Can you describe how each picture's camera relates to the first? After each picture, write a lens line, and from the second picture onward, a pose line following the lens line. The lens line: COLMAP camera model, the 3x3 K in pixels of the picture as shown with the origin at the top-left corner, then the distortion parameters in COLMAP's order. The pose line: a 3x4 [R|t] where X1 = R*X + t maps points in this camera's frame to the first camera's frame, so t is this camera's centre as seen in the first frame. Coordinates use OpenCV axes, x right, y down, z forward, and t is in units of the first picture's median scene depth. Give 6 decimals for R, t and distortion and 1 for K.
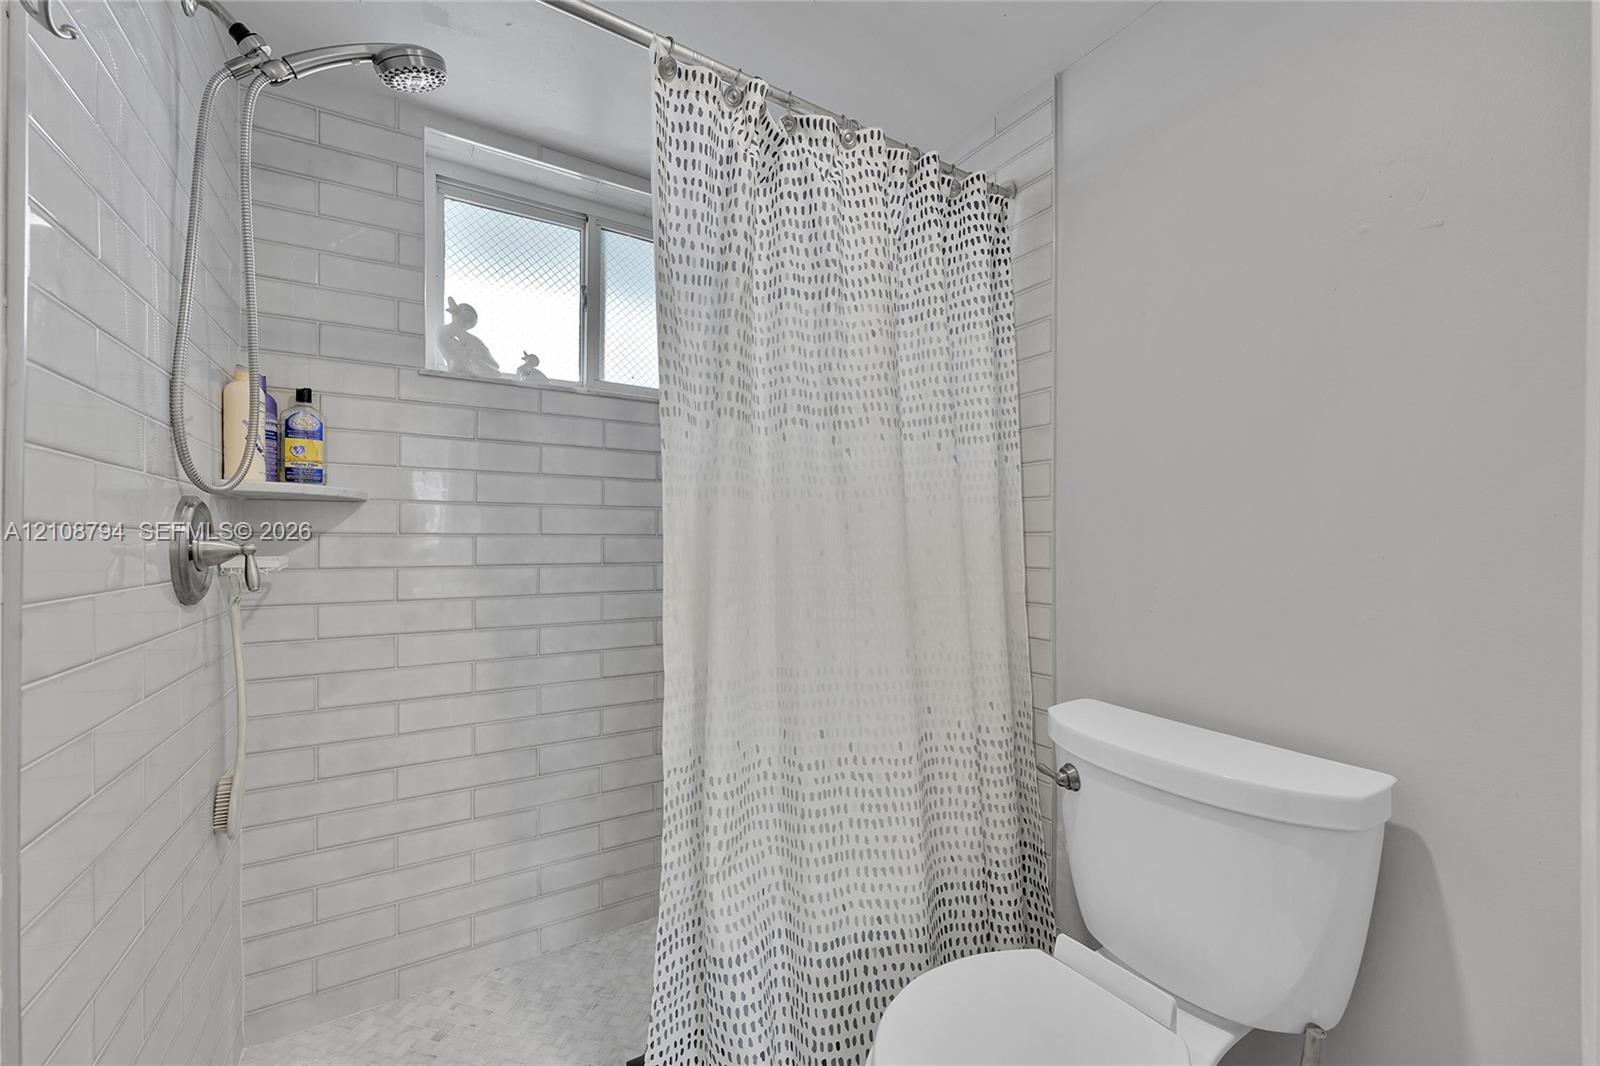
lens RADIAL K [[654.1, 0, 802.3], [0, 654.1, 542.2], [0, 0, 1]] dist [-0.001359, -0.000112]
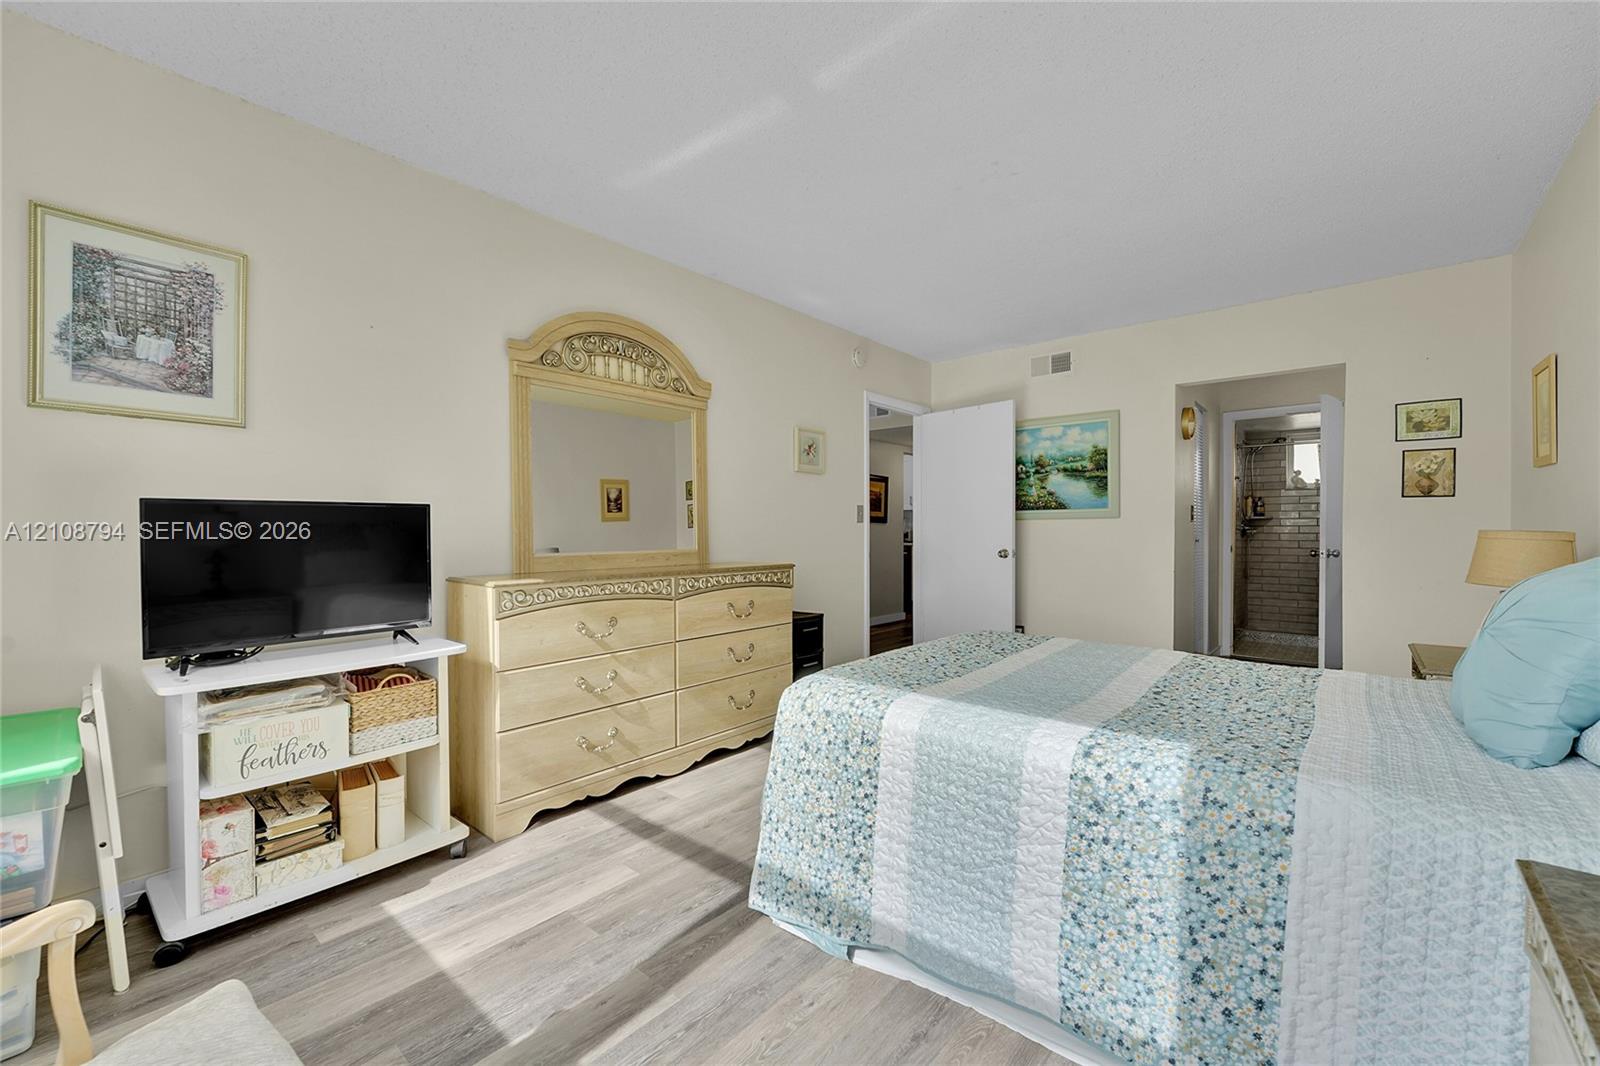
lens RADIAL K [[654.1, 0, 800.9], [0, 654.1, 533.8], [0, 0, 1]] dist [-0.001359, -0.000112]
pose [[0.319096, -0.000852, -0.947722, 3.029285], [-0.000133, 1.000000, -0.000944, 0.054694], [0.947722, 0.000427, 0.319096, -4.161306]]
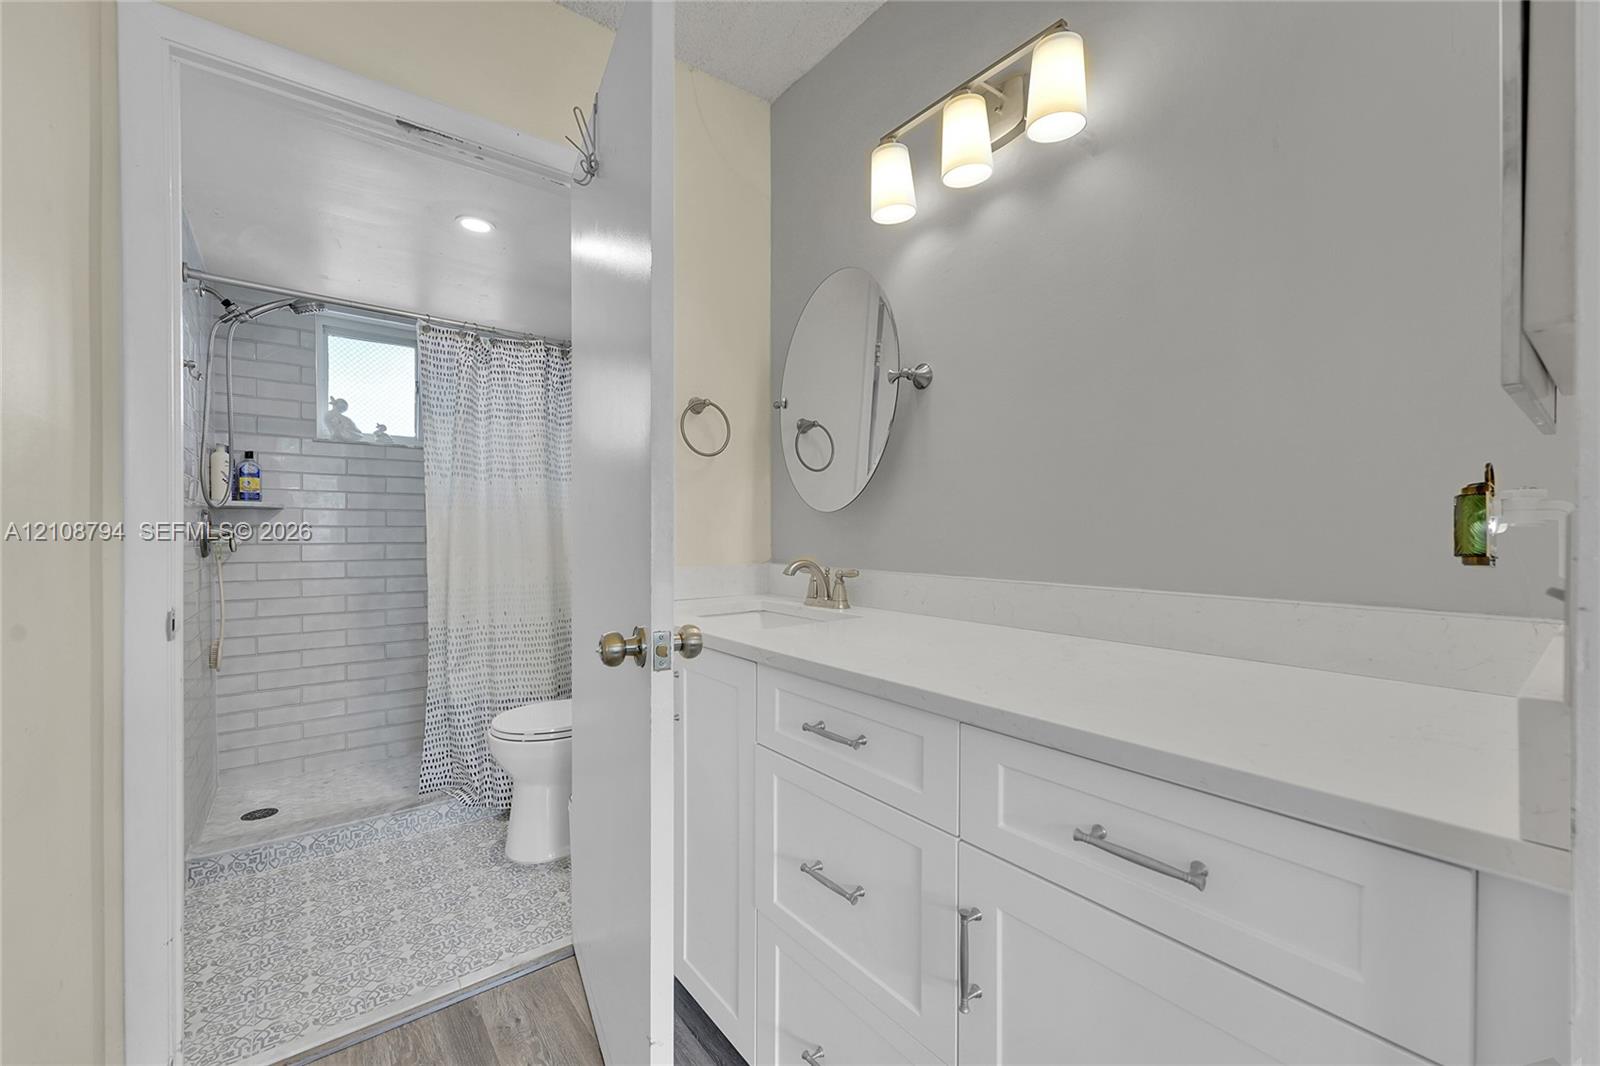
lens RADIAL K [[654.1, 0, 808.5], [0, 654.1, 535.2], [0, 0, 1]] dist [-0.001359, -0.000112]
pose [[0.992699, -0.003980, 0.120549, 0.691491], [0.003708, 0.999990, 0.002474, 0.015836], [-0.120558, -0.002009, 0.992704, -1.196322]]
